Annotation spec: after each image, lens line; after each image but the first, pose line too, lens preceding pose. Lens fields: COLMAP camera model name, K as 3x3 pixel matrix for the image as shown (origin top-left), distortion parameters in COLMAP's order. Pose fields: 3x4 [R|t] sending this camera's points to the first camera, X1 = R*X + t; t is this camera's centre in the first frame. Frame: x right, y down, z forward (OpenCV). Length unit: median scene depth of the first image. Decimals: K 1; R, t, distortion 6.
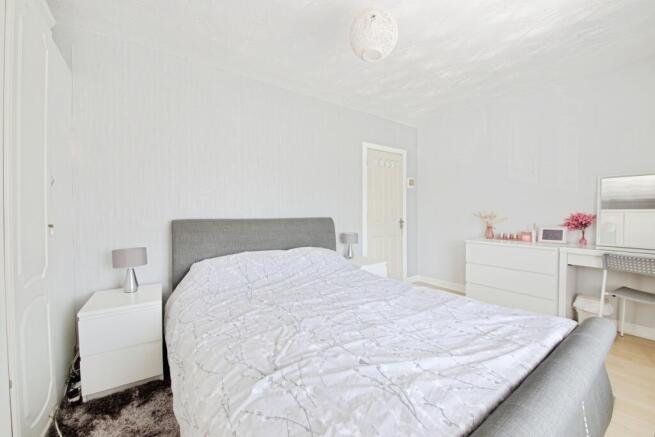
lens RADIAL K [[259.0, 0, 327.5], [0, 259.0, 218.5], [0, 0, 1]] dist [-0.000584, -0.000066]
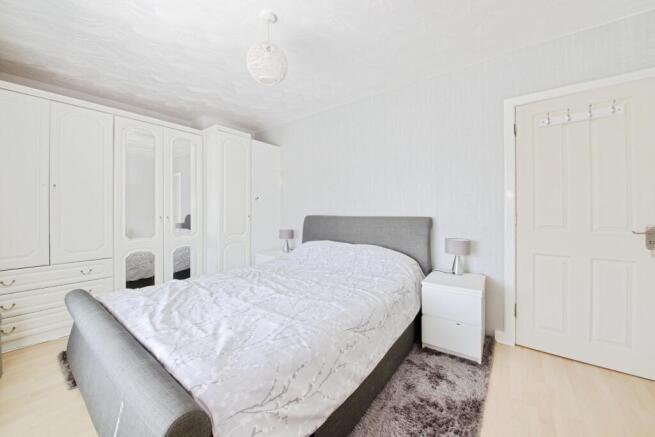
lens RADIAL K [[244.9, 0, 326.8], [0, 244.9, 209.8], [0, 0, 1]] dist [0.016427, -0.012407]
pose [[0.291759, -0.004124, -0.956483, 1.064138], [-0.014804, 0.999851, -0.008826, -0.022504], [0.956377, 0.016735, 0.291654, 0.734943]]
